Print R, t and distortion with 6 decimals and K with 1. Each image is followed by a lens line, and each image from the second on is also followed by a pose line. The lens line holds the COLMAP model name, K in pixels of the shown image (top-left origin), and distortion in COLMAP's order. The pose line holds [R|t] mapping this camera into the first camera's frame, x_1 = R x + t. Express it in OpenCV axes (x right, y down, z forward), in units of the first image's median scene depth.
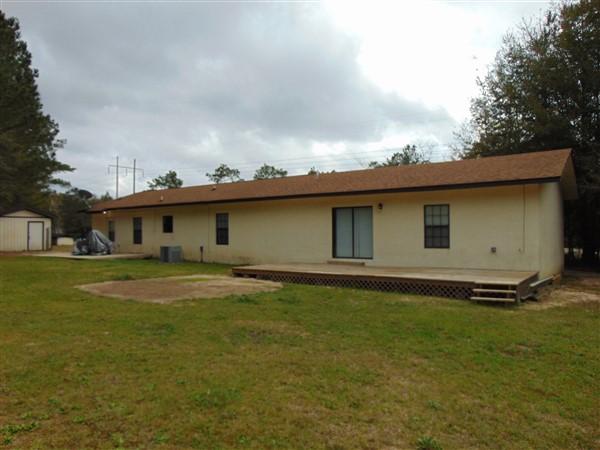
lens RADIAL K [[445.5, 0, 298.4], [0, 445.5, 227.1], [0, 0, 1]] dist [-0.001196, 0.033730]
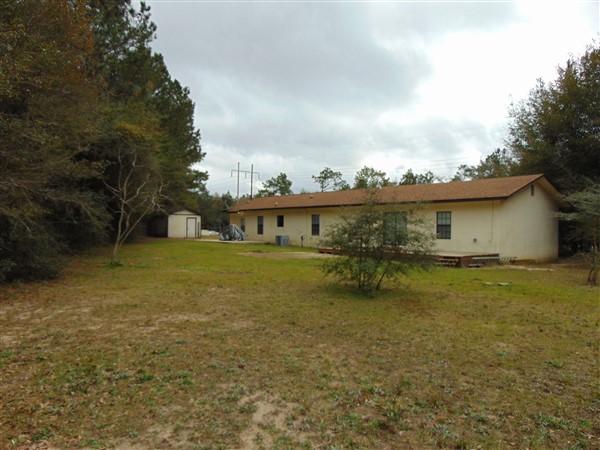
lens RADIAL K [[445.5, 0, 304.7], [0, 445.5, 225.1], [0, 0, 1]] dist [-0.001196, 0.033730]
pose [[0.974676, 0.015807, -0.223061, 0.102563], [-0.015304, 0.999875, 0.003985, -0.000391], [0.223096, -0.000470, 0.974796, -0.374959]]
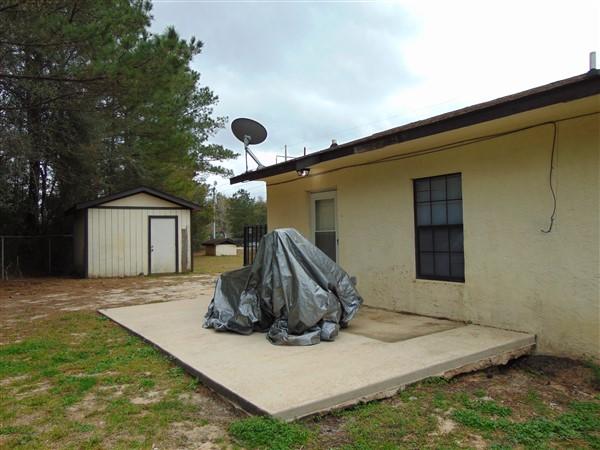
lens RADIAL K [[445.5, 0, 300.1], [0, 445.5, 224.0], [0, 0, 1]] dist [-0.001196, 0.033730]
pose [[0.943056, -0.022599, -0.331865, -0.331003], [0.018683, 0.999713, -0.014987, 0.007845], [0.332109, 0.007933, 0.943208, 0.696059]]
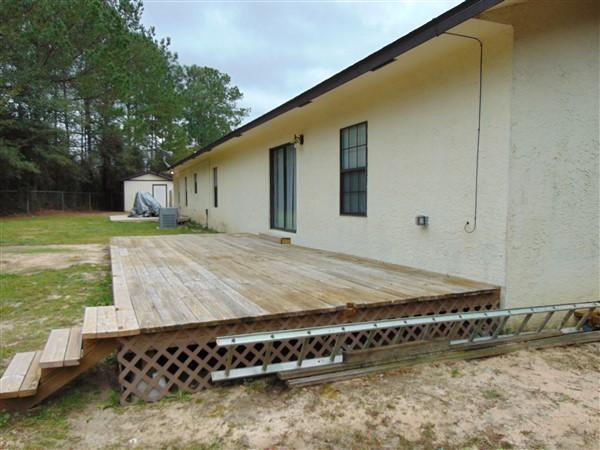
lens RADIAL K [[445.5, 0, 301.2], [0, 445.5, 223.2], [0, 0, 1]] dist [-0.001196, 0.033730]
pose [[0.860576, 0.029247, -0.508482, 0.287065], [0.005129, 0.997802, 0.066073, 0.012937], [0.509297, -0.059469, 0.858534, 0.314188]]
